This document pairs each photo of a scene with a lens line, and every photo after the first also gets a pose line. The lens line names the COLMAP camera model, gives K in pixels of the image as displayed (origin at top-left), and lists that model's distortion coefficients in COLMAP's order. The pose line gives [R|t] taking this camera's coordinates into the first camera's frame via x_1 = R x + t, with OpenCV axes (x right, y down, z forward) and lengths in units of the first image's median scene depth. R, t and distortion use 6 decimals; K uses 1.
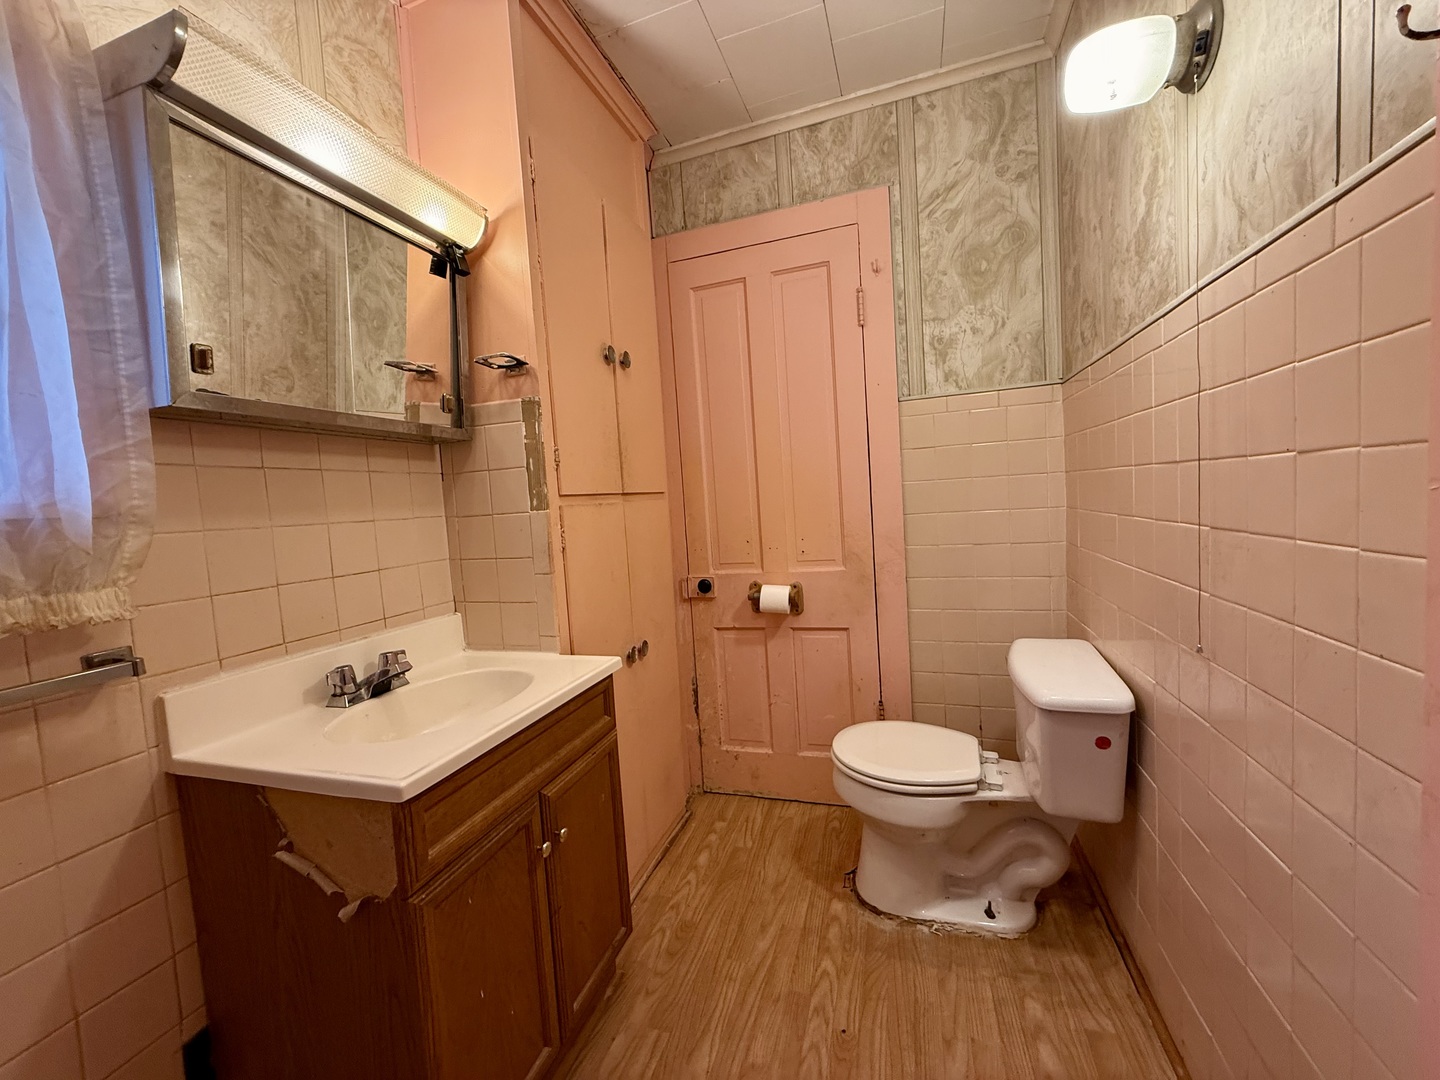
lens RADIAL K [[574.7, 0, 718.4], [0, 574.7, 537.5], [0, 0, 1]] dist [-0.000724, -0.000115]
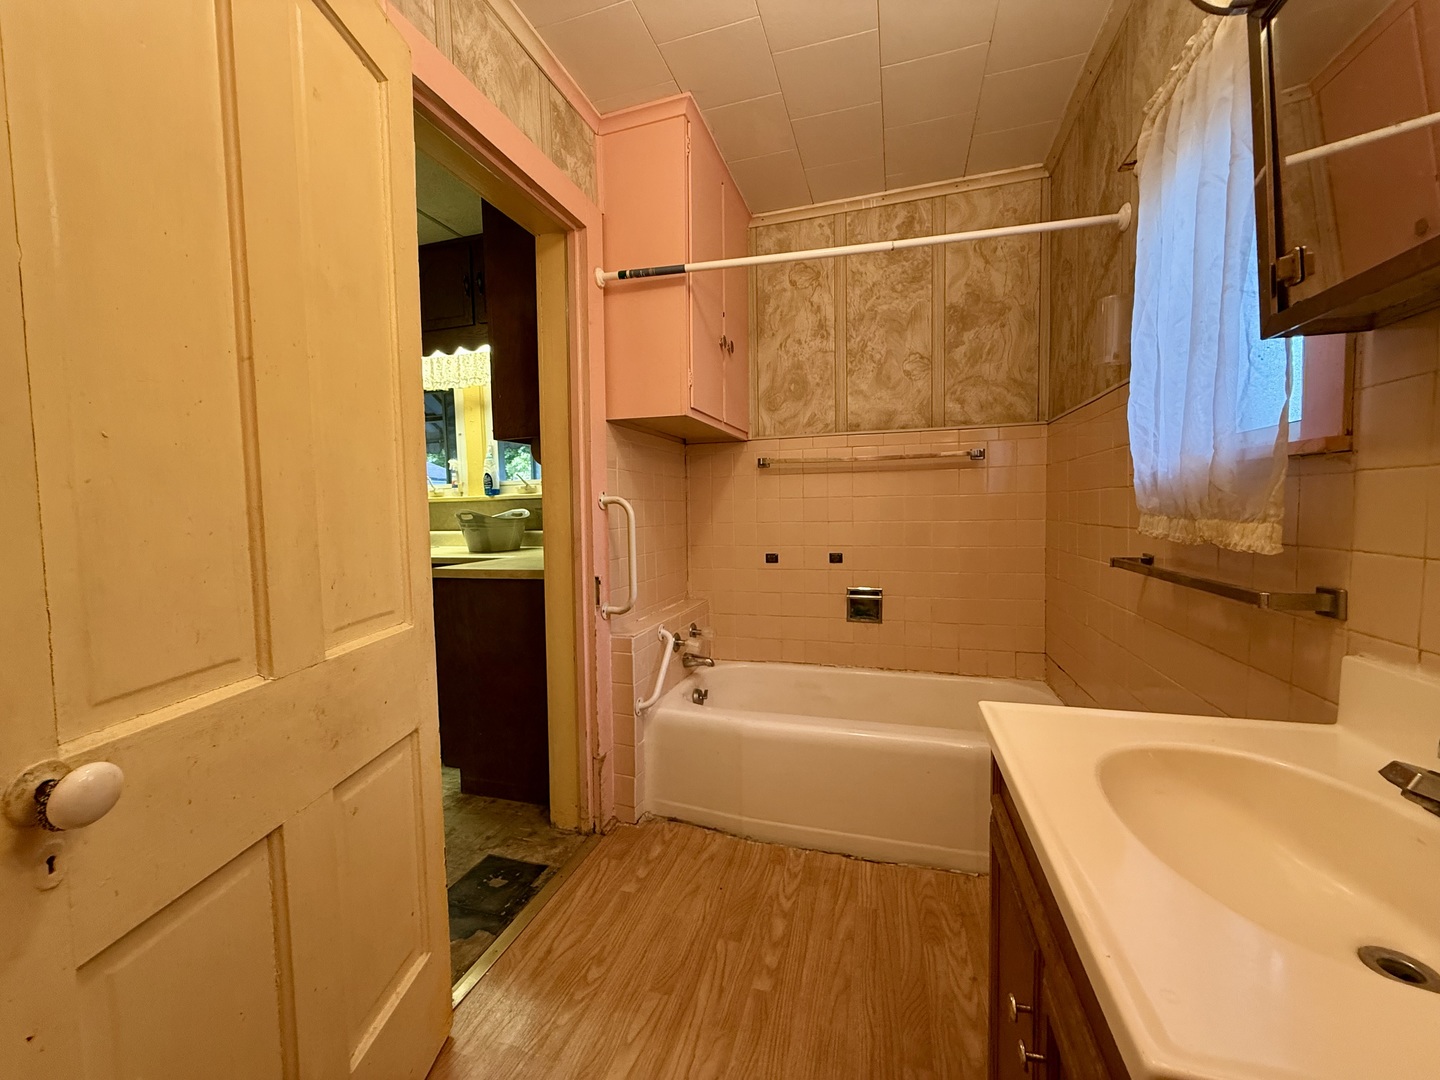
lens RADIAL K [[574.7, 0, 717.1], [0, 574.7, 538.6], [0, 0, 1]] dist [-0.000724, -0.000115]
pose [[-0.996341, 0.085141, -0.007492, 0.018610], [0.083555, 0.988722, 0.124289, -0.089717], [0.017990, 0.123208, -0.992218, 1.706446]]
